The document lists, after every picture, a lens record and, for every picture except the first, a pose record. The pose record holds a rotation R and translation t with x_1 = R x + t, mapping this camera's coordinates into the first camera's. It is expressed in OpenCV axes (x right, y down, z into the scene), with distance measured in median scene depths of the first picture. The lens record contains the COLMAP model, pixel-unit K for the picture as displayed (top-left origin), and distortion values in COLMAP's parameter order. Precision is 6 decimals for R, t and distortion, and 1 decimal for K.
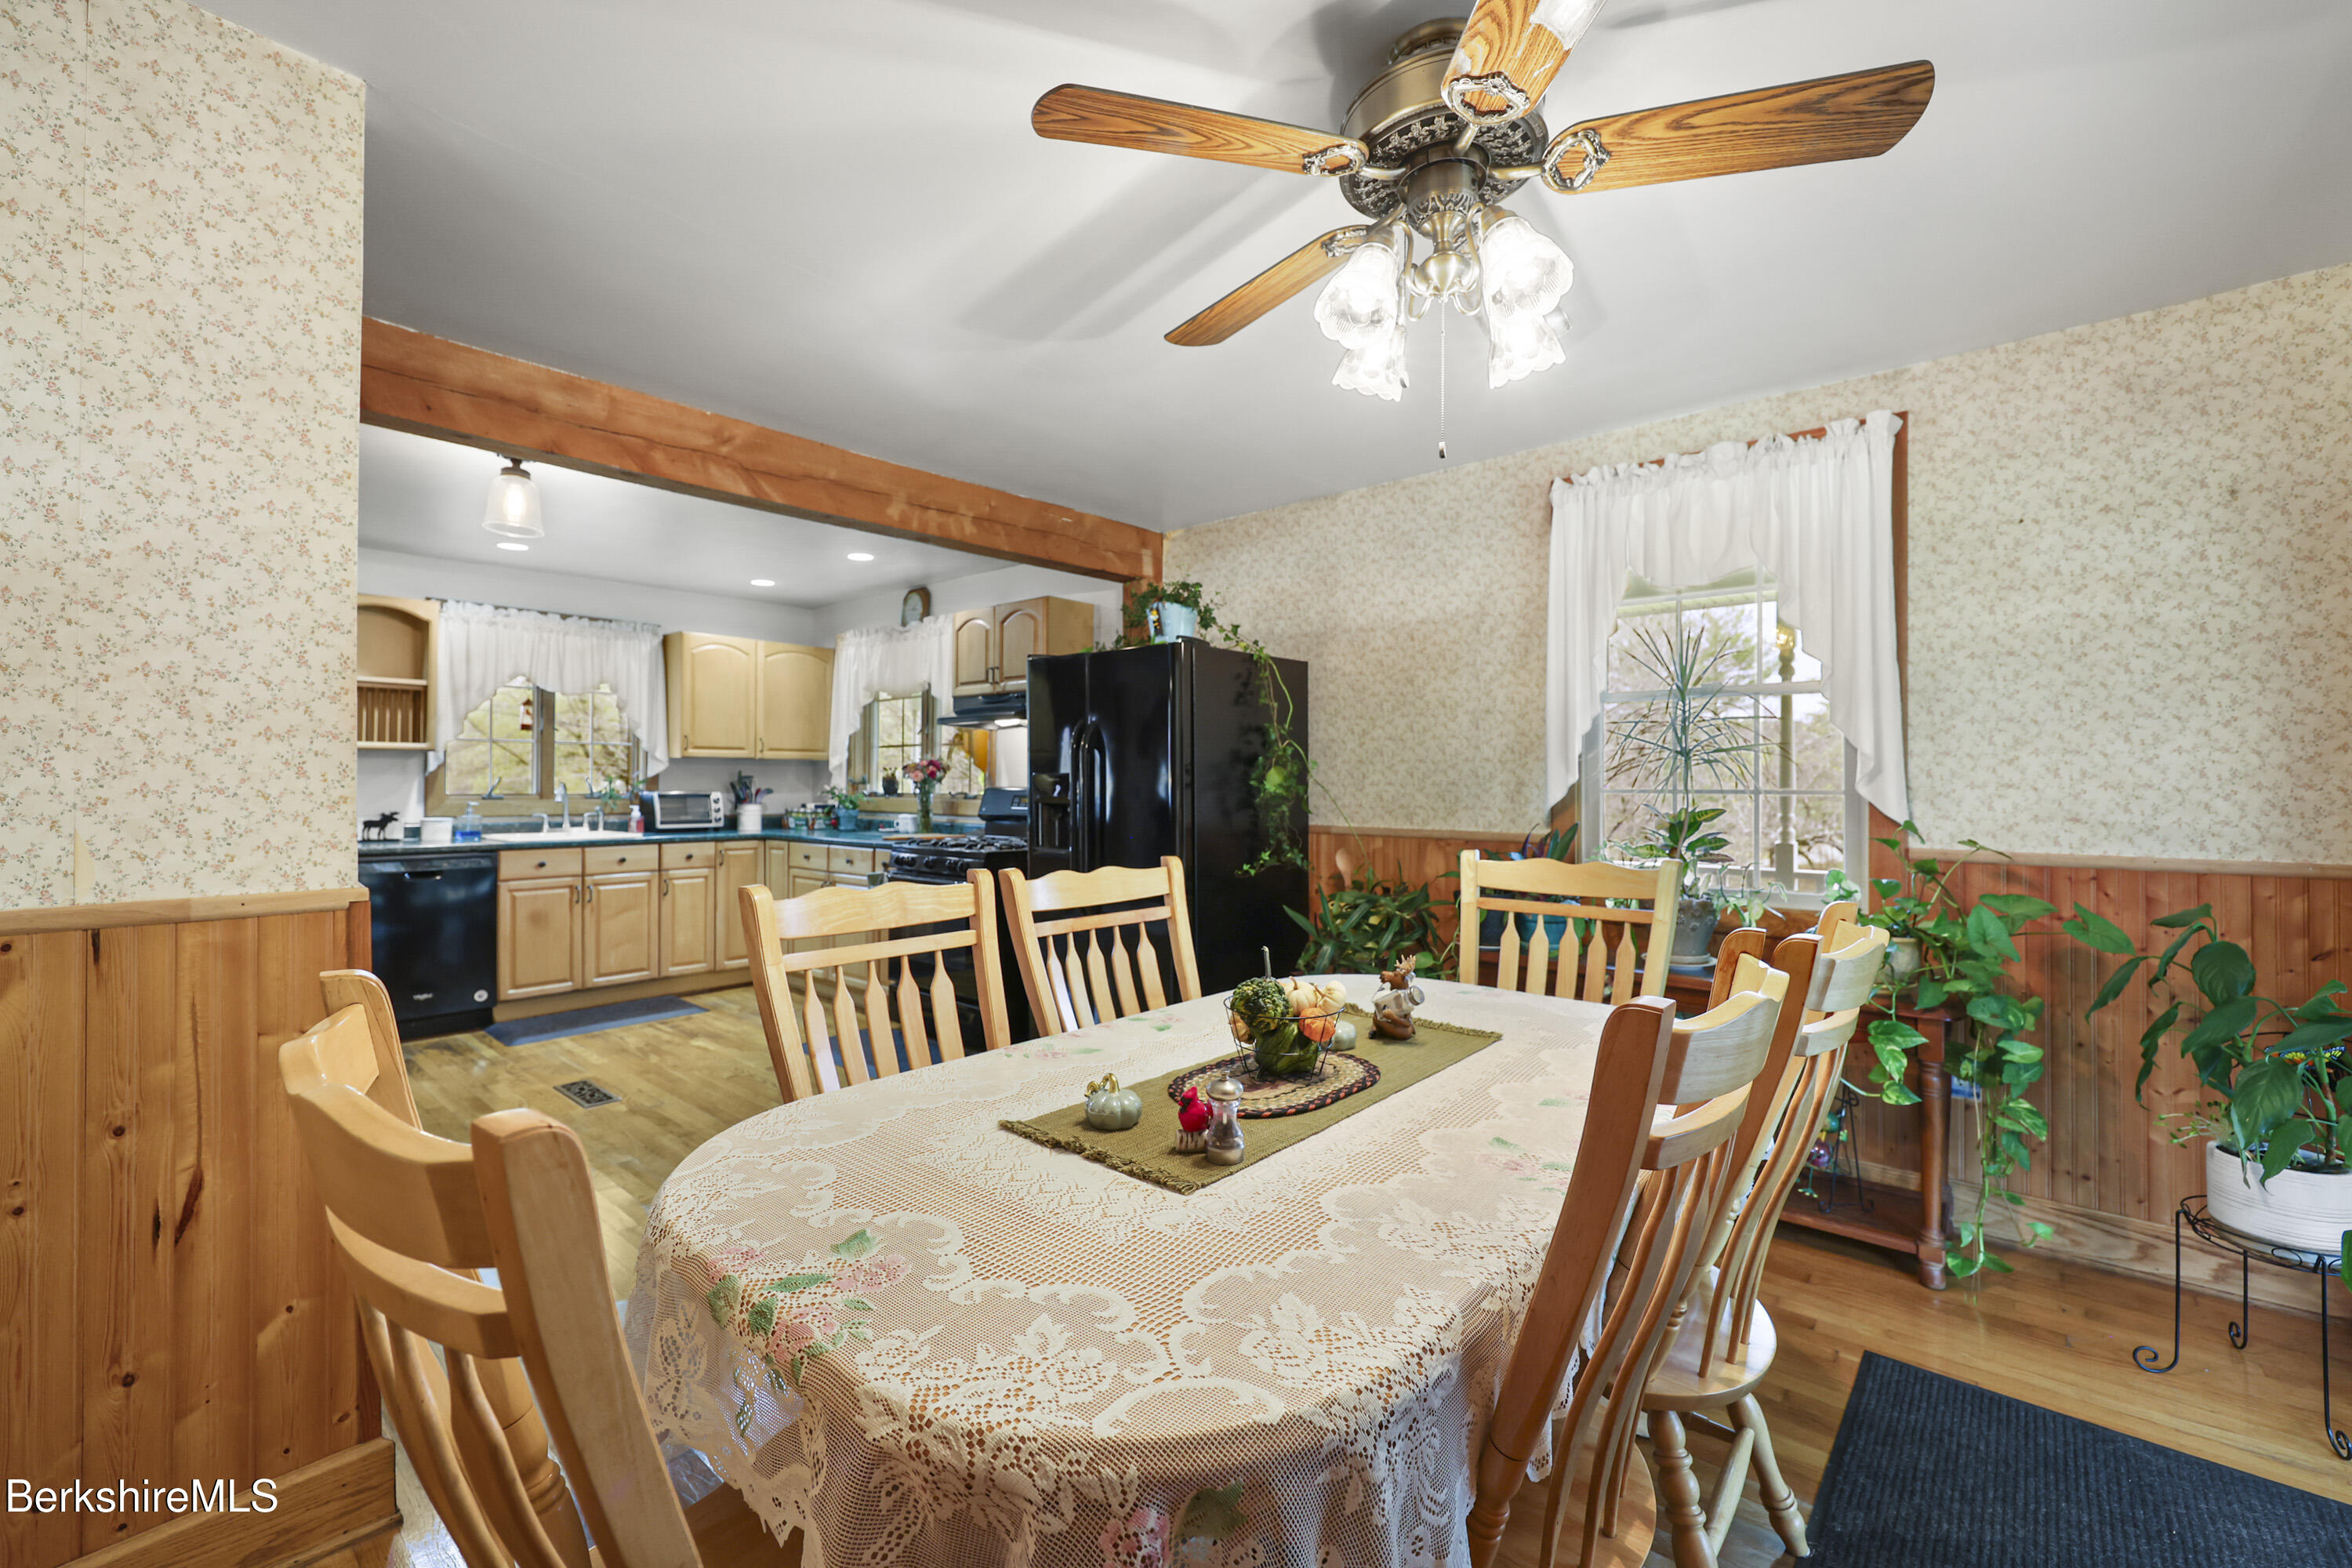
lens RADIAL K [[975.8, 0, 1188.7], [0, 975.8, 789.8], [0, 0, 1]] dist [0.001335, 0.000358]
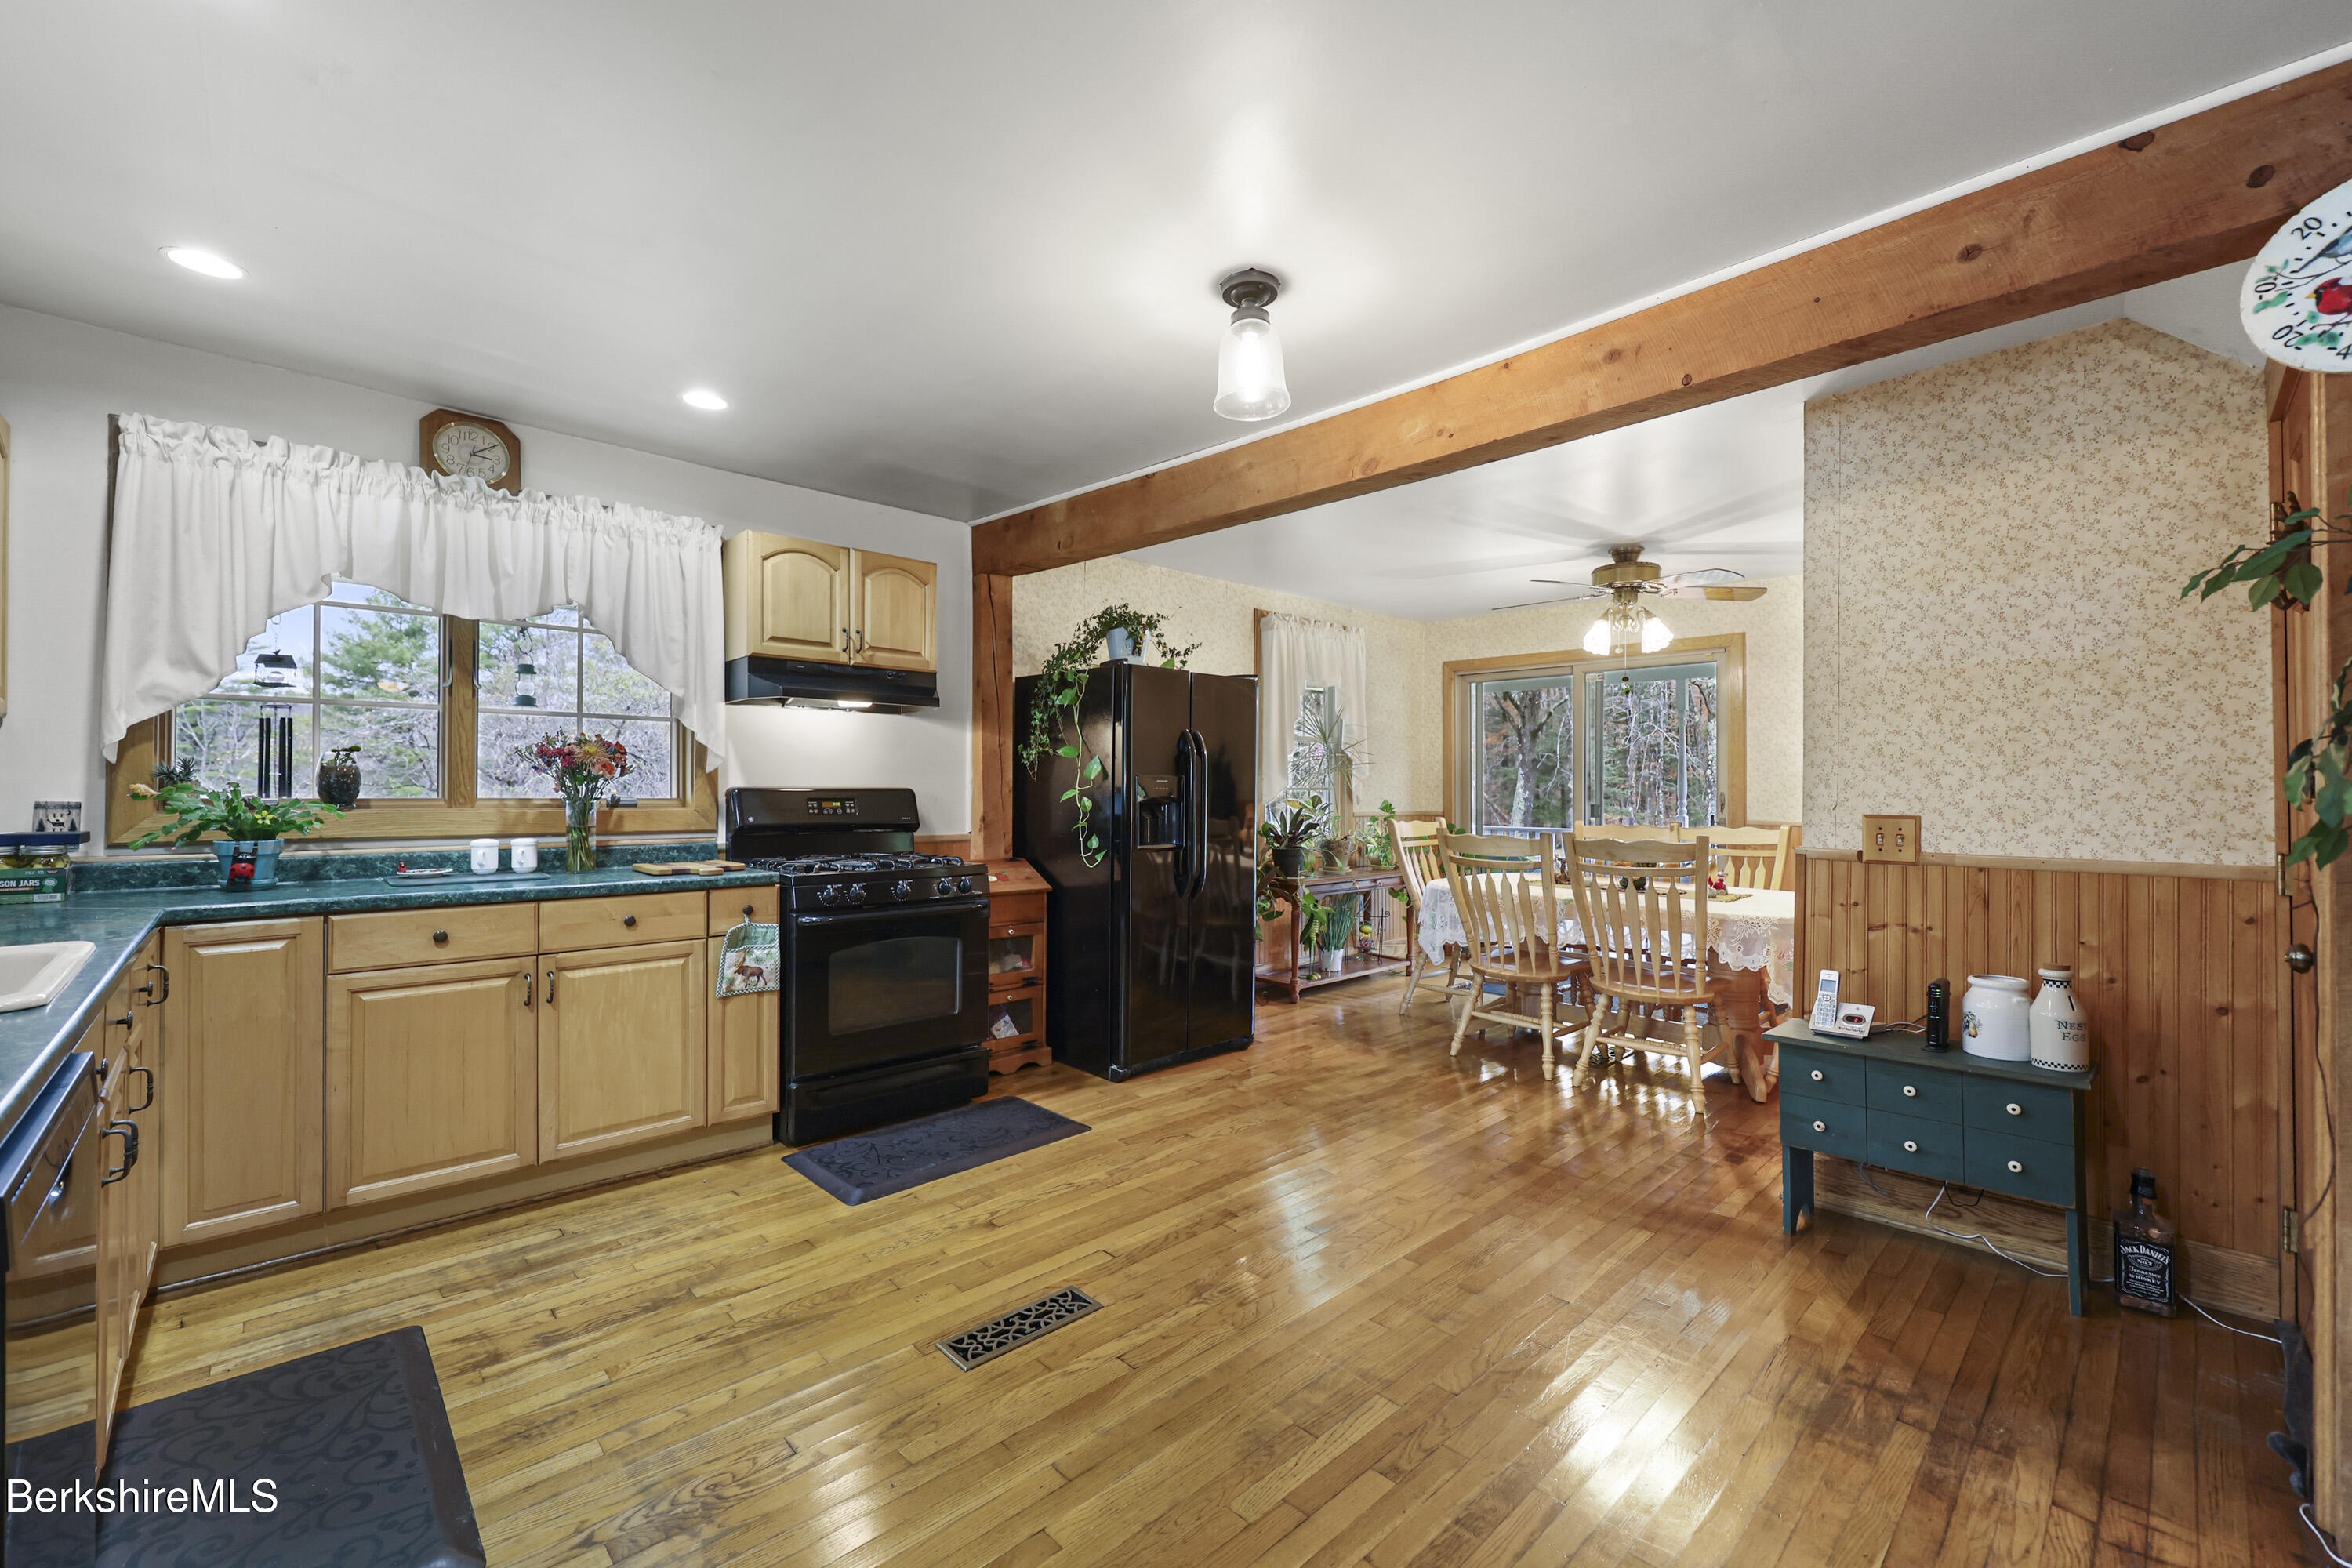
lens RADIAL K [[975.8, 0, 1177.0], [0, 975.8, 780.3], [0, 0, 1]] dist [0.001335, 0.000358]
pose [[0.093019, 0.004772, 0.995653, -0.955705], [0.000610, 0.999988, -0.004849, -0.004935], [-0.995664, 0.001058, 0.093015, 0.697059]]
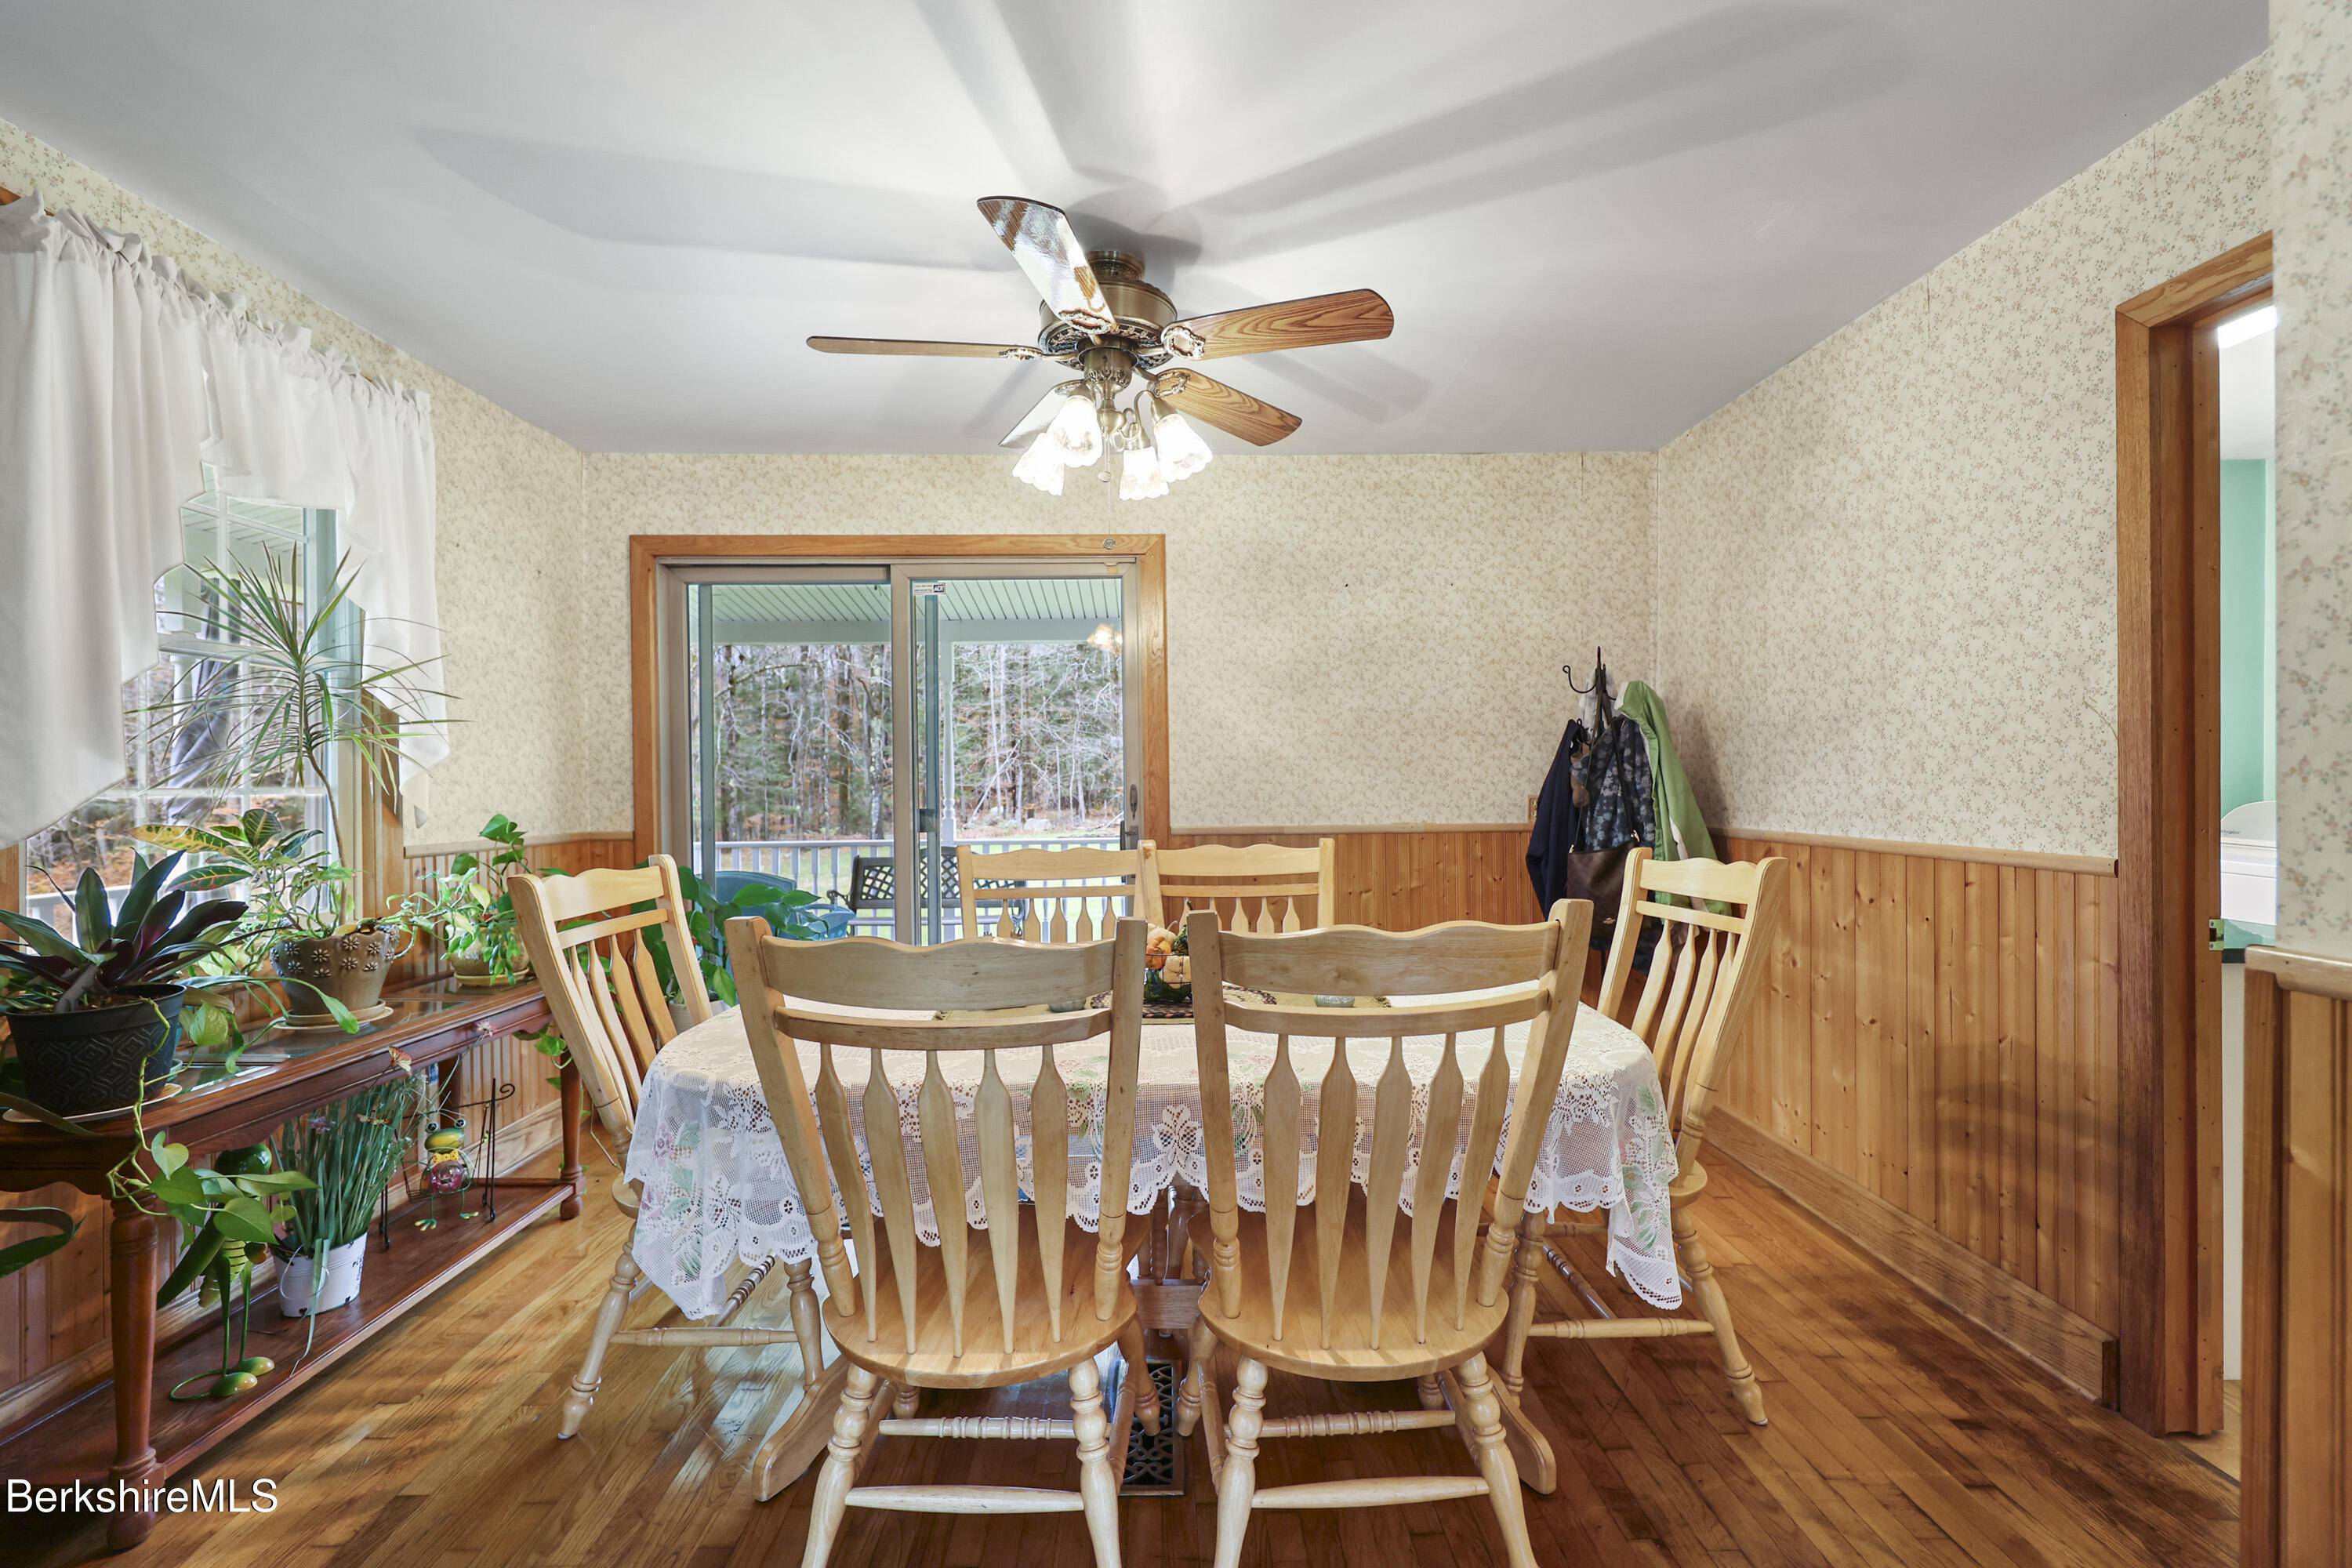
lens RADIAL K [[975.8, 0, 1177.6], [0, 975.8, 781.4], [0, 0, 1]] dist [0.001335, 0.000358]
pose [[-0.666587, 0.004443, 0.745414, -0.317839], [0.012057, 0.999916, 0.004821, -0.001298], [-0.745330, 0.012201, -0.666584, 0.624850]]
